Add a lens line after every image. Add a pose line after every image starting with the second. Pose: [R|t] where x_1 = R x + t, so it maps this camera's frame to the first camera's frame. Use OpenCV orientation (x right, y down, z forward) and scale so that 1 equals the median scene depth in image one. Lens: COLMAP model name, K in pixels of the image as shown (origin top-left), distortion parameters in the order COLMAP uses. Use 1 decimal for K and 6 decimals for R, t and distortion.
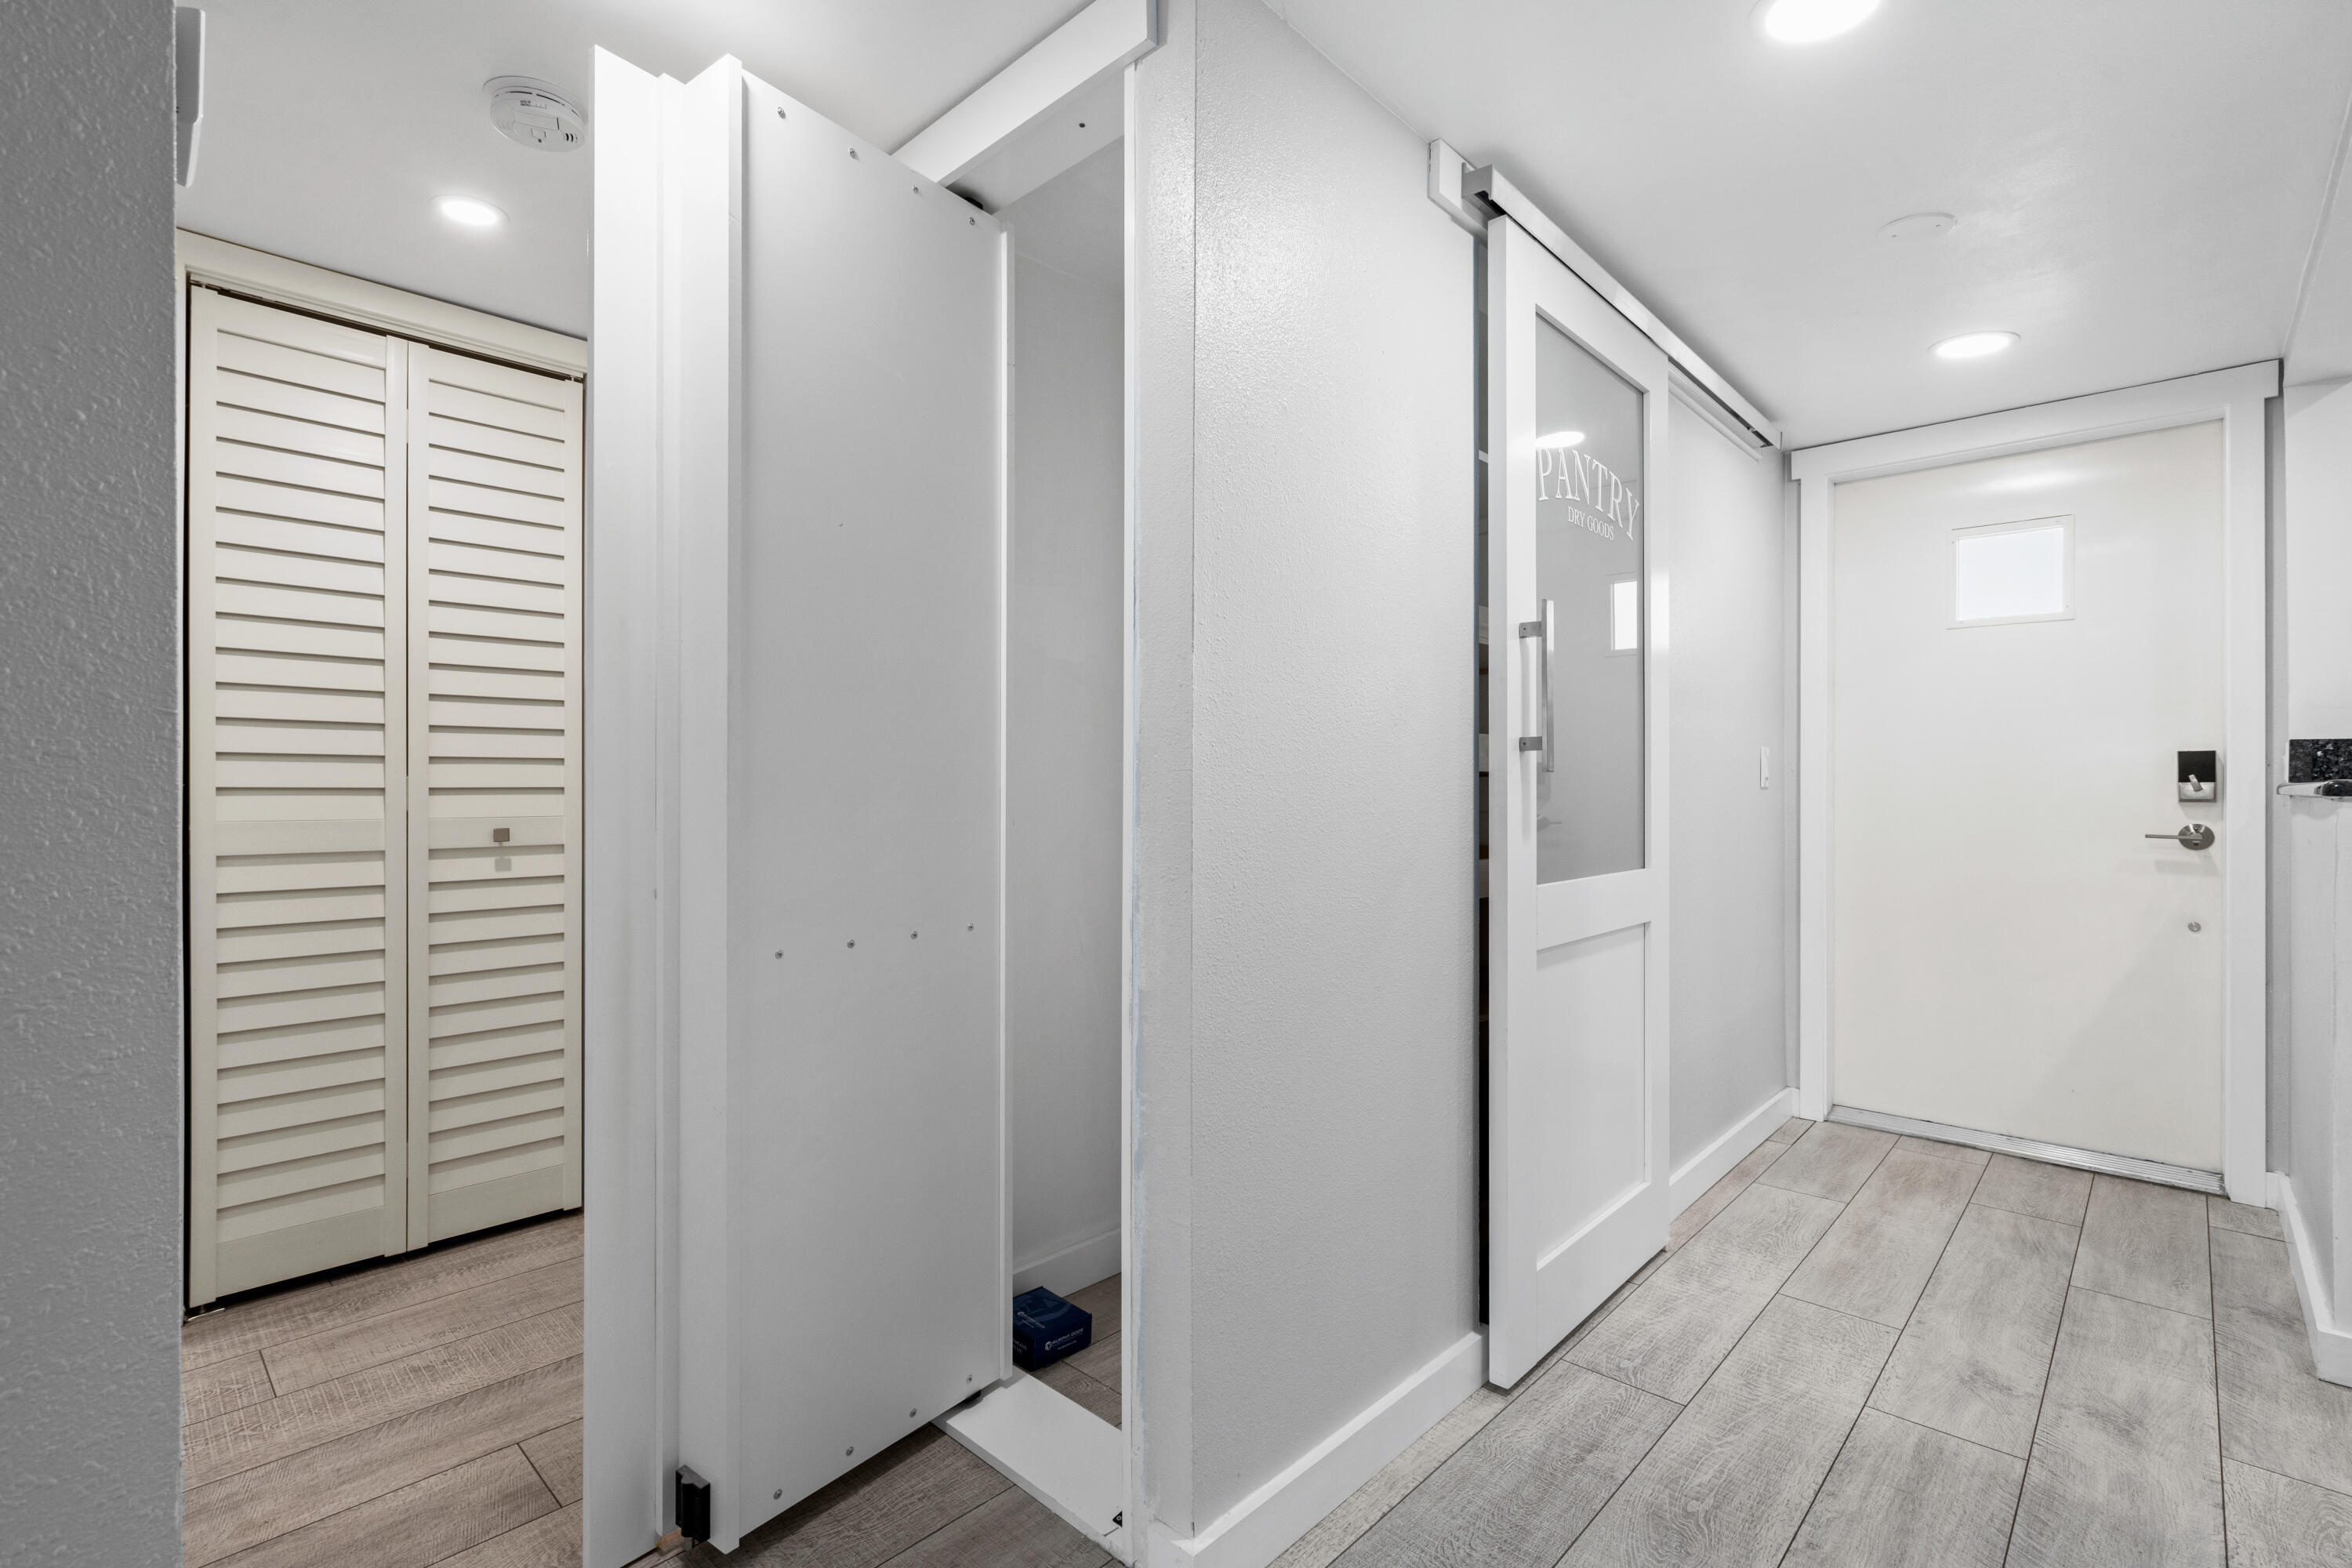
lens RADIAL K [[1079.4, 0, 1158.1], [0, 1079.4, 777.6], [0, 0, 1]] dist [-0.005300, 0.002047]
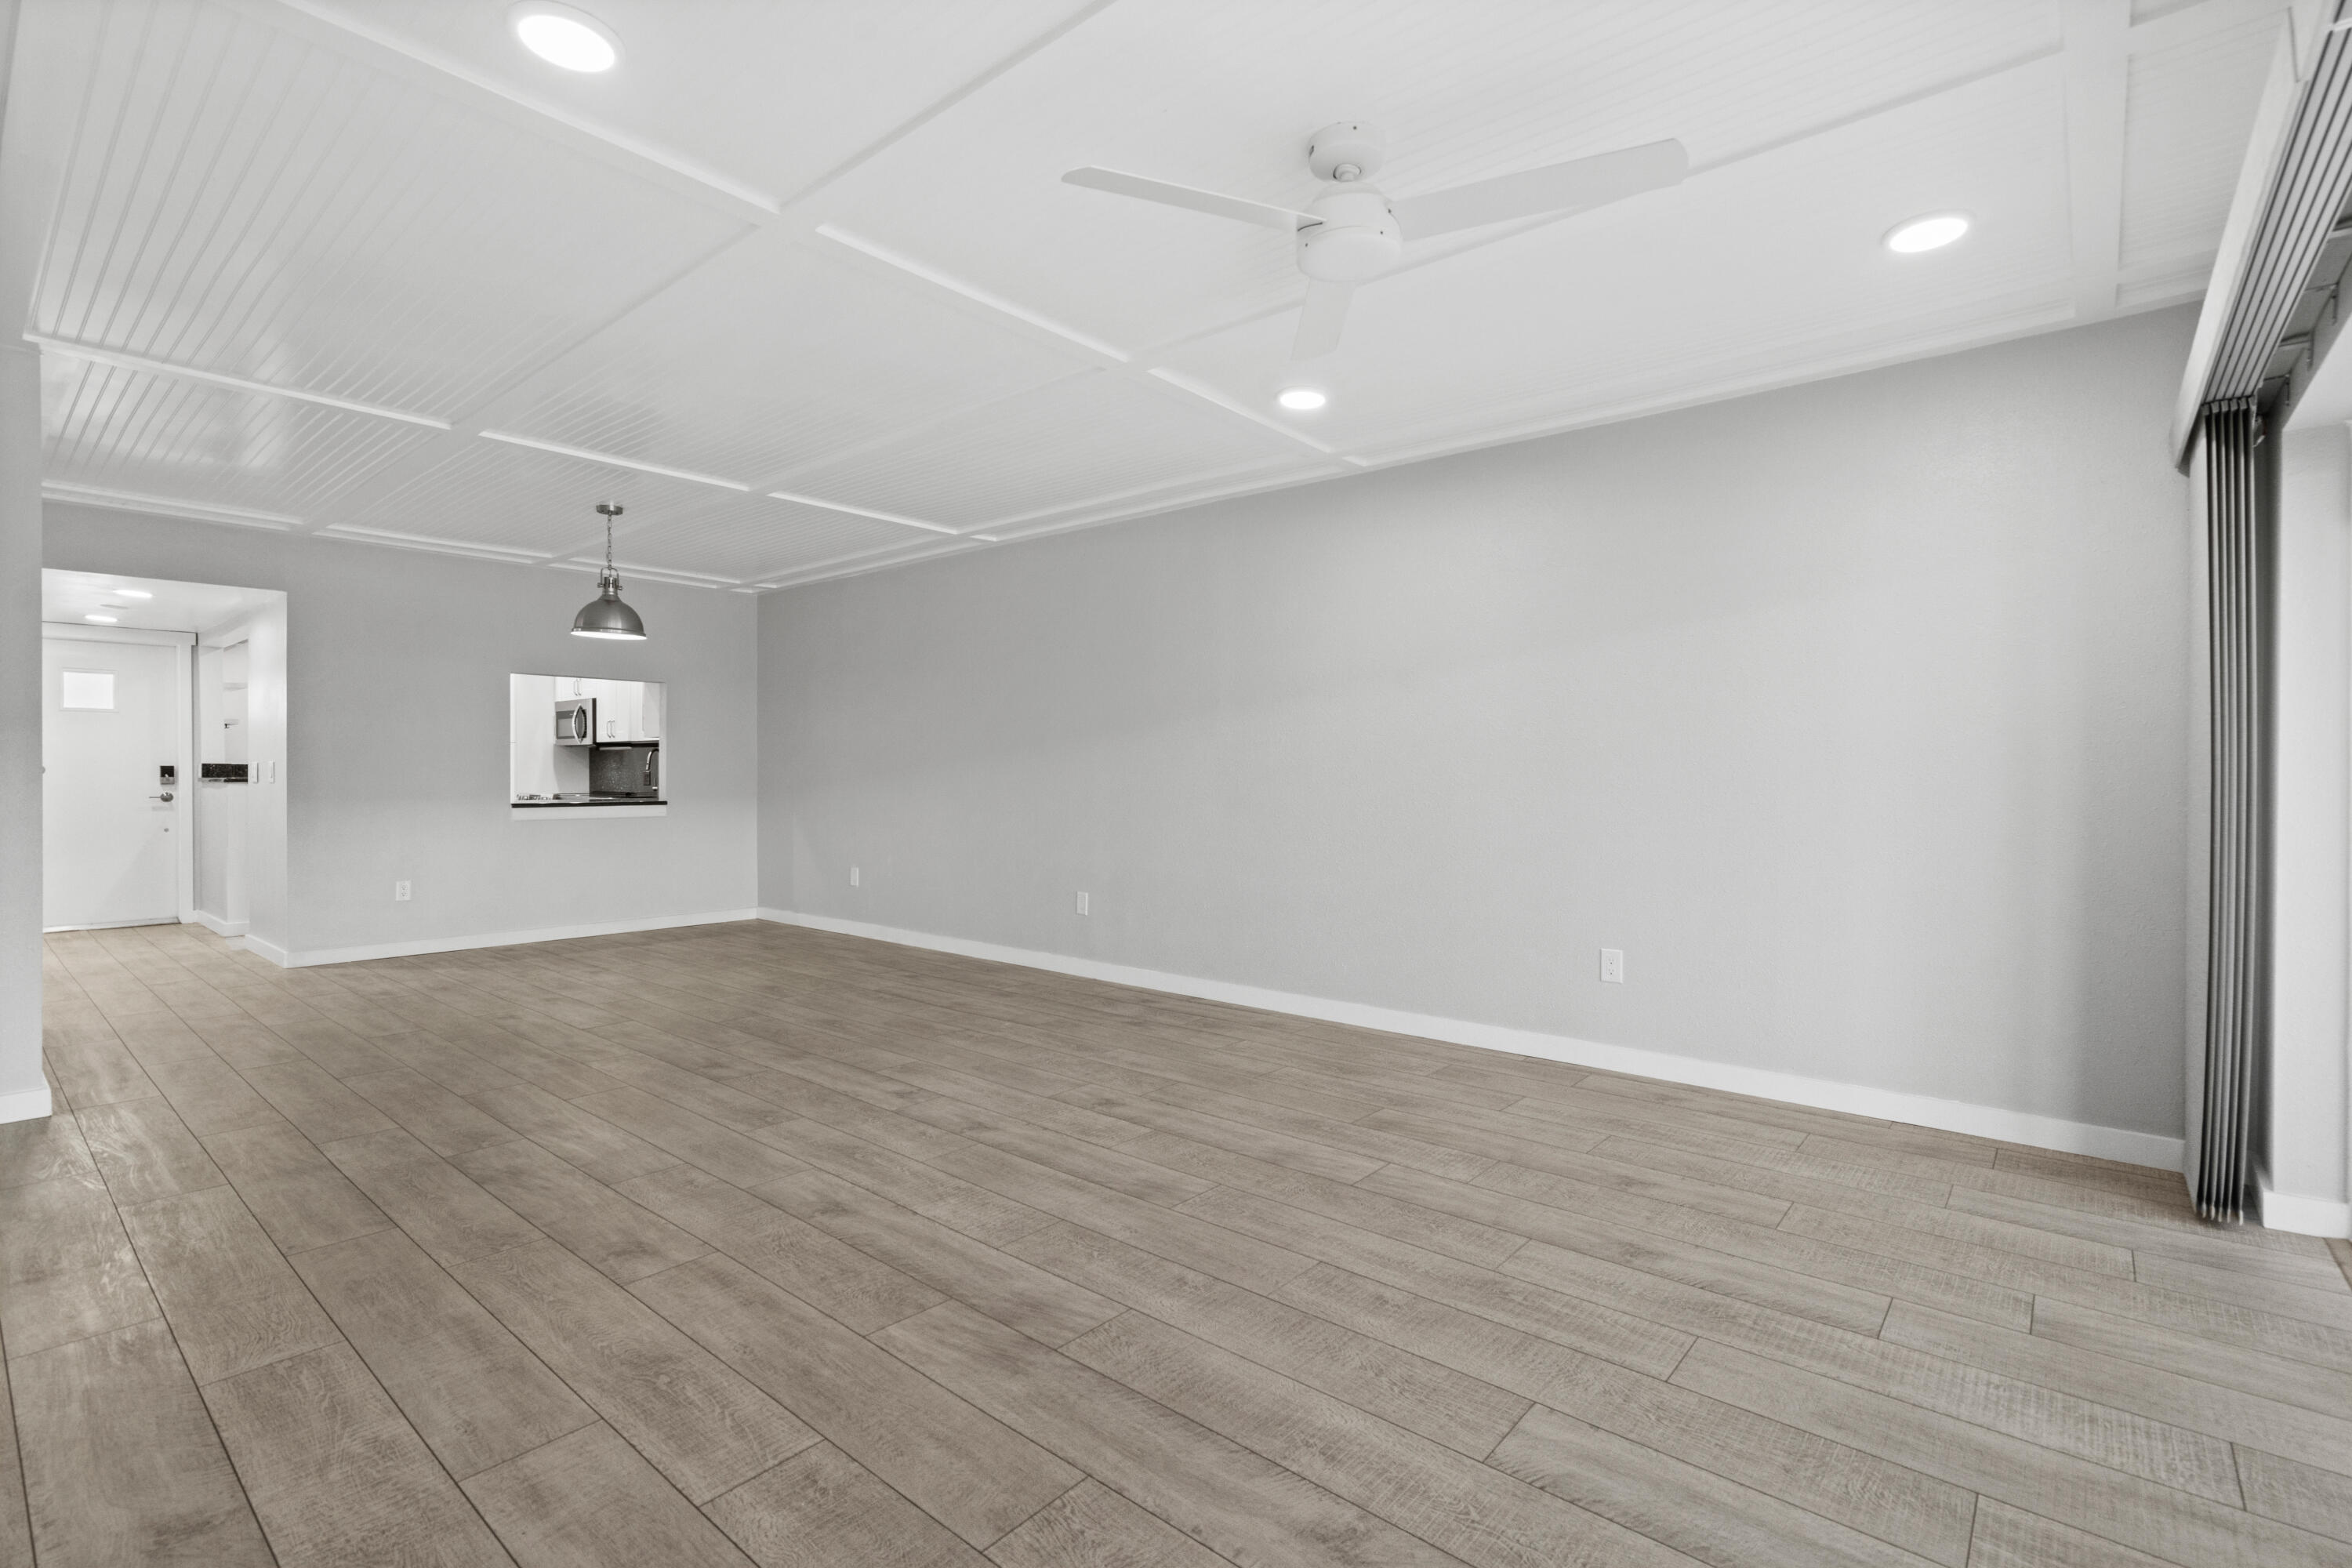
lens RADIAL K [[1079.4, 0, 1156.2], [0, 1079.4, 775.3], [0, 0, 1]] dist [-0.005300, 0.002047]
pose [[-0.049422, -0.010084, 0.998727, -2.545531], [-0.004292, 0.999942, 0.009884, -0.051530], [-0.998769, -0.003798, -0.049462, -1.851475]]
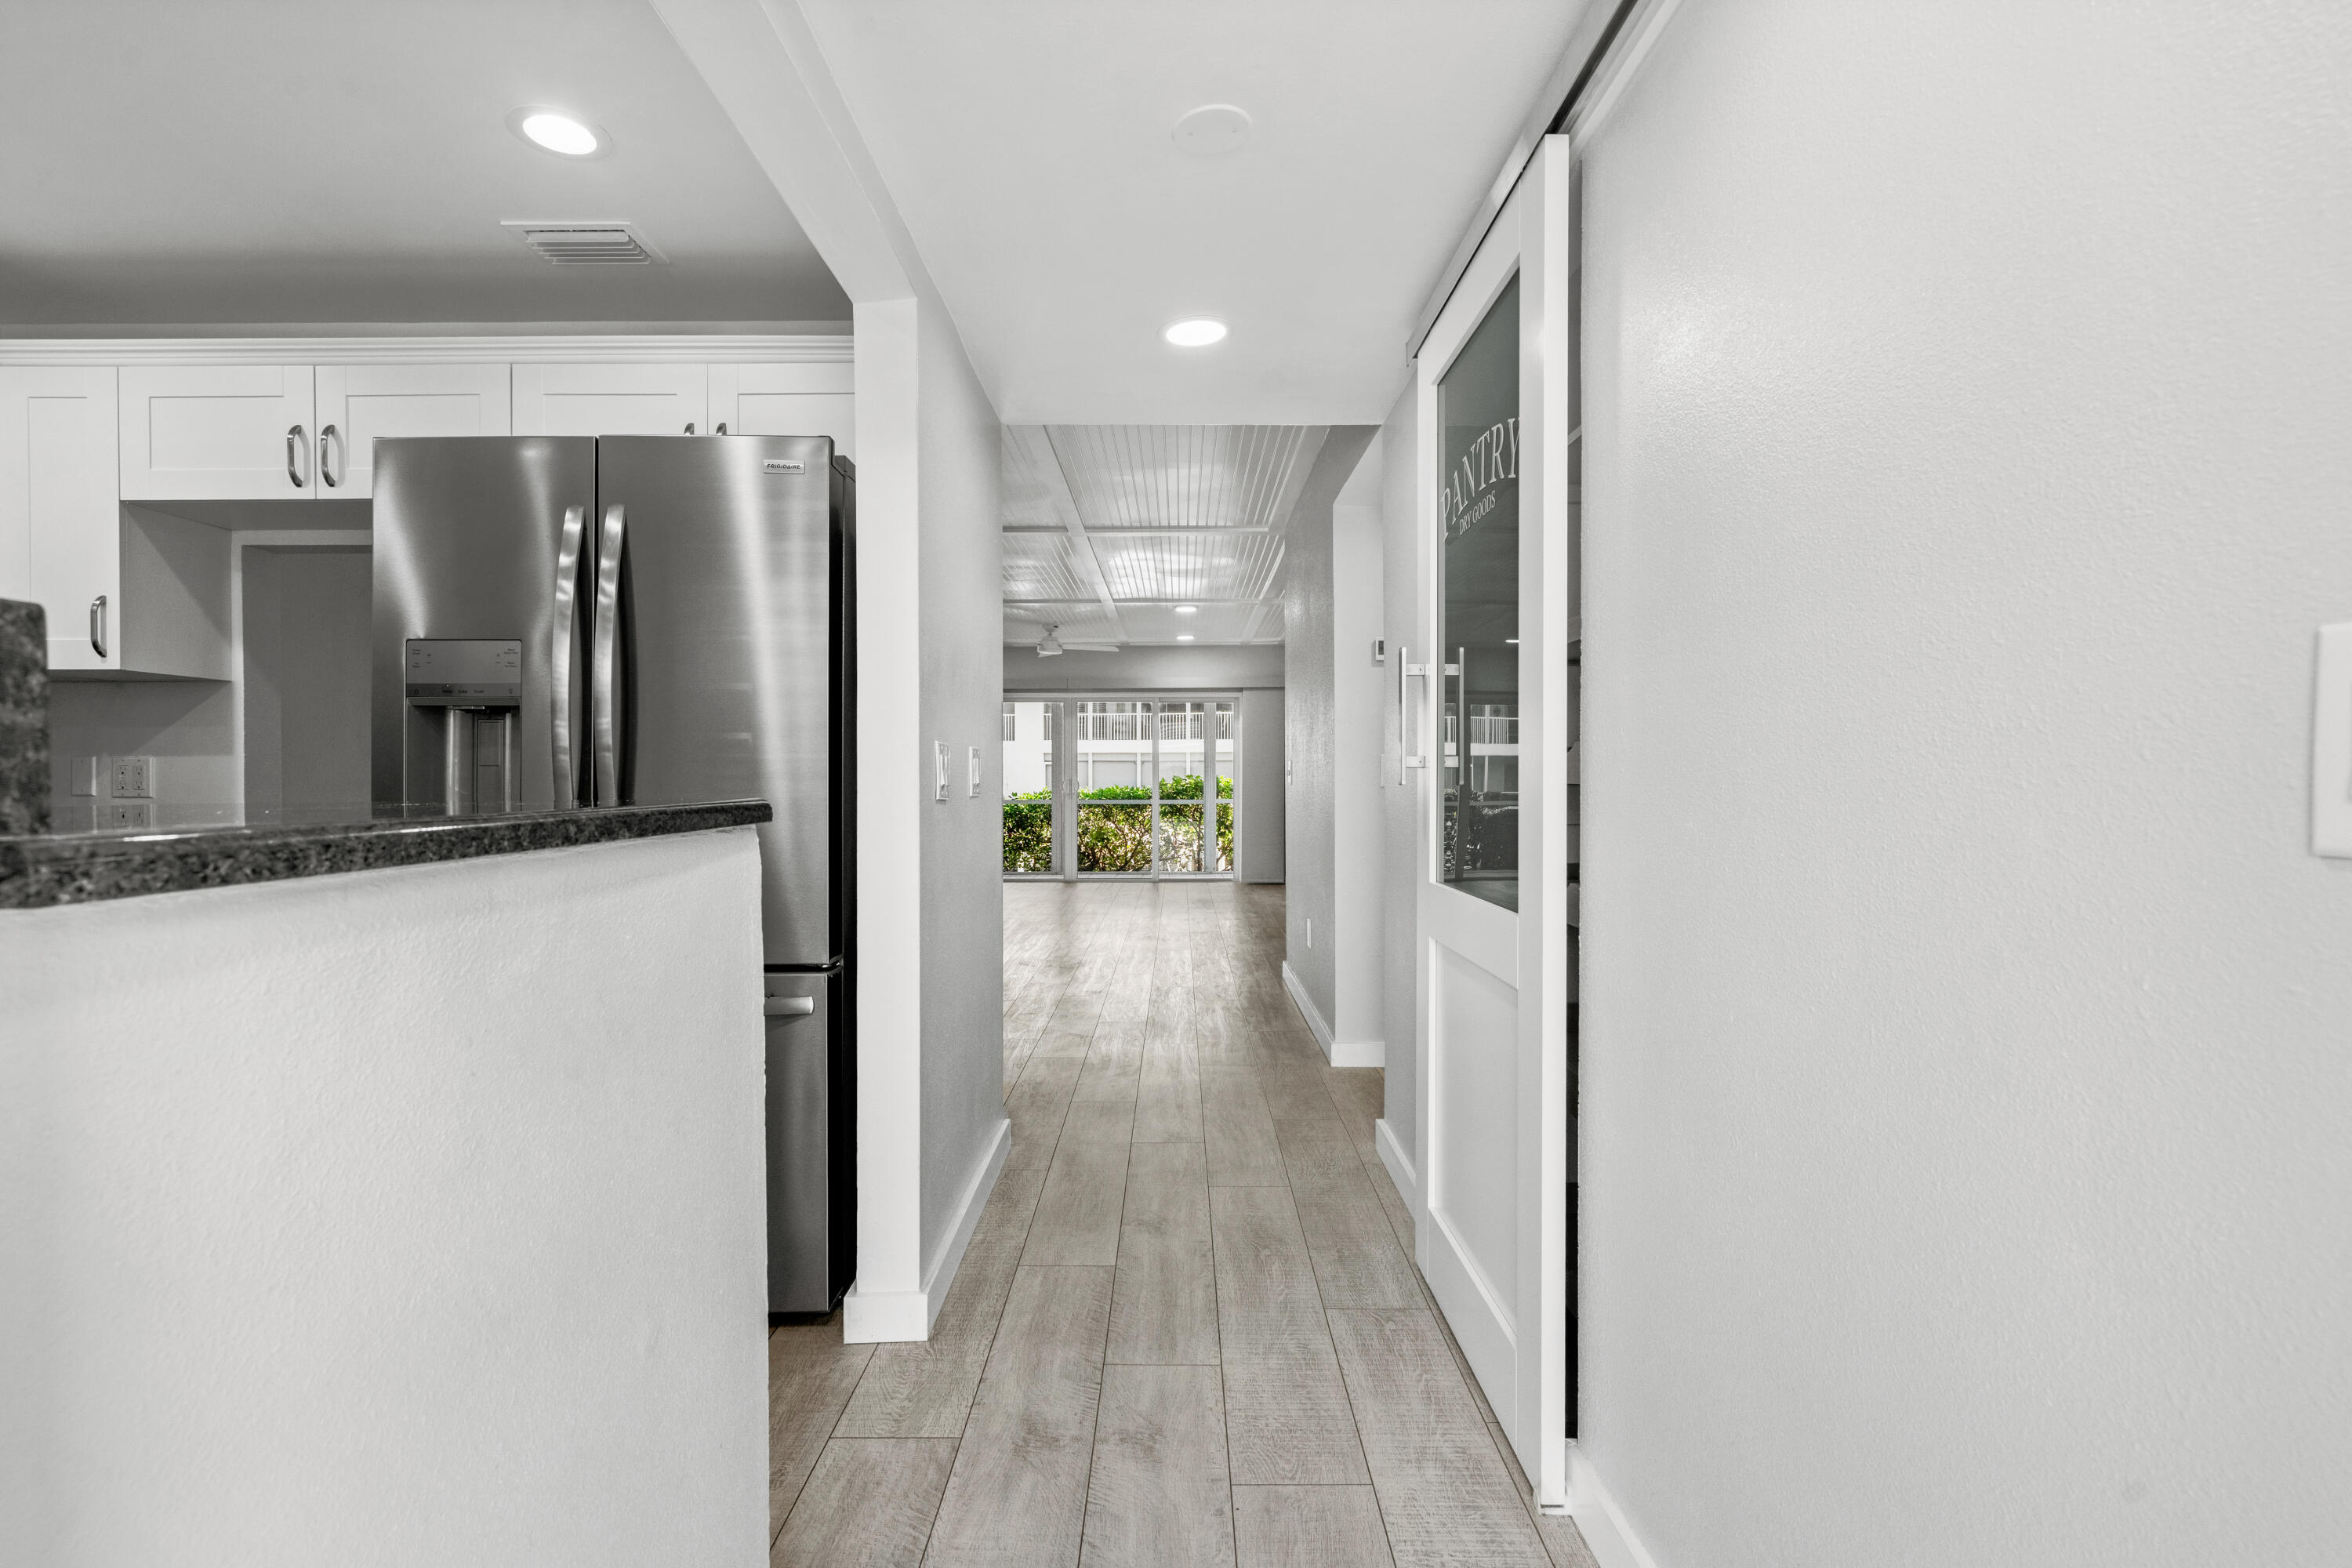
lens RADIAL K [[1079.4, 0, 1188.5], [0, 1079.4, 782.3], [0, 0, 1]] dist [-0.005300, 0.002047]
pose [[-0.715661, -0.001762, -0.698445, 1.259717], [0.000377, 0.999996, -0.002909, -0.002966], [0.698447, -0.002345, -0.715658, 1.535193]]
